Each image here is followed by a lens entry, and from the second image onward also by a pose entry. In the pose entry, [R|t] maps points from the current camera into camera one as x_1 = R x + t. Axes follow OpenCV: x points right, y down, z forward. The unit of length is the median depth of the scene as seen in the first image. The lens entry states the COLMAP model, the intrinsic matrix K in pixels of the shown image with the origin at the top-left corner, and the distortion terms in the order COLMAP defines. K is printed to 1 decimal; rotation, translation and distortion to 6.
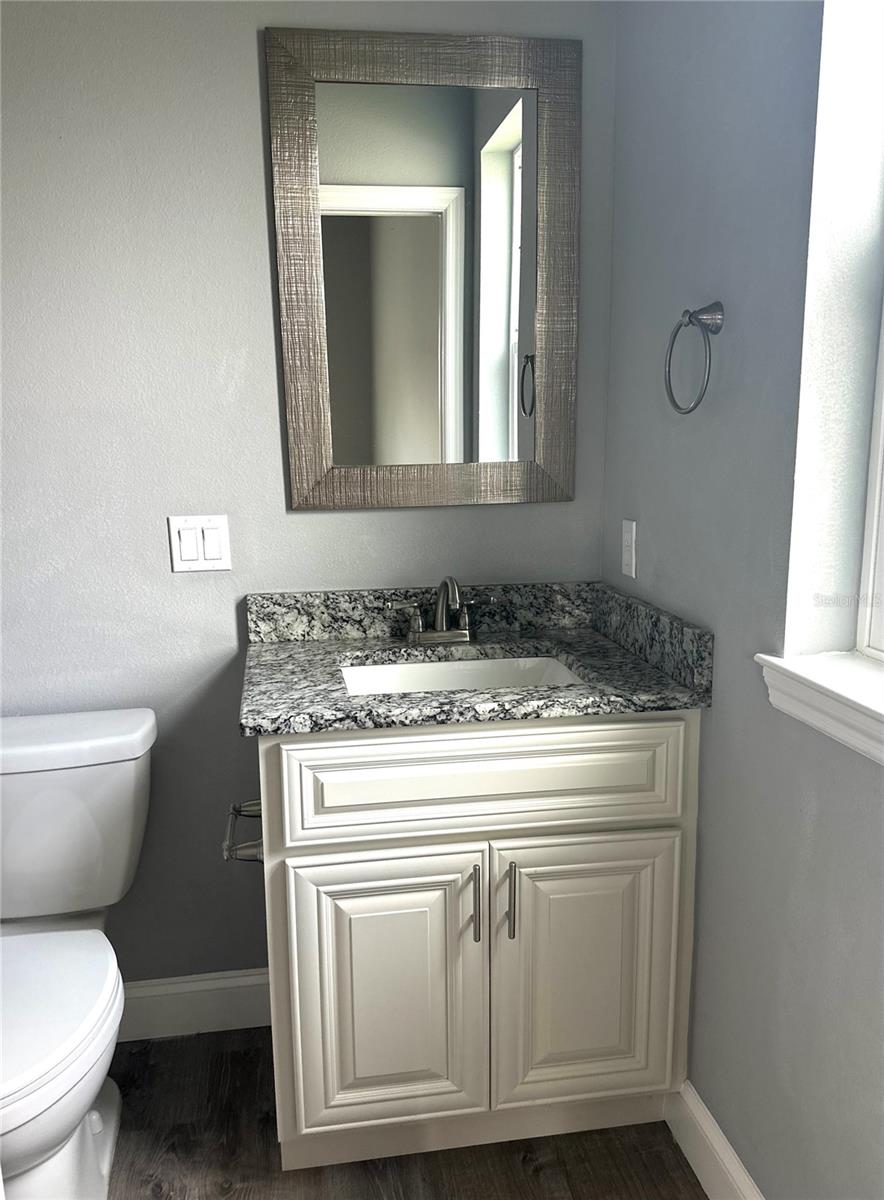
lens RADIAL K [[986.8, 0, 442.0], [0, 986.8, 600.0], [0, 0, 1]] dist [-0.001388, -0.002452]
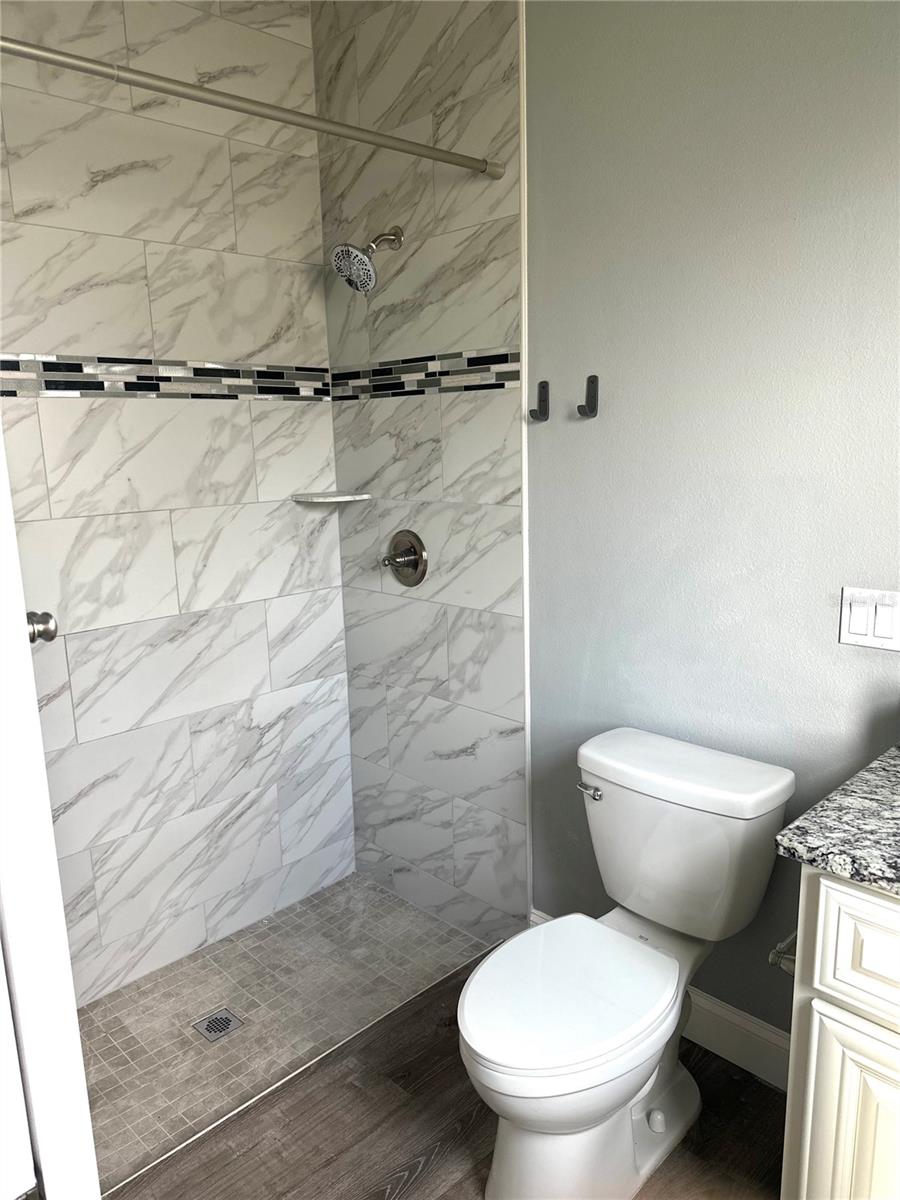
lens RADIAL K [[832.1, 0, 450.0], [0, 832.1, 600.0], [0, 0, 1]] dist [0.006919, 0.003172]
pose [[0.574082, 0.154138, -0.804159, 0.212606], [-0.129496, 0.986853, 0.096710, -0.130747], [0.808493, 0.048616, 0.586495, 0.268319]]
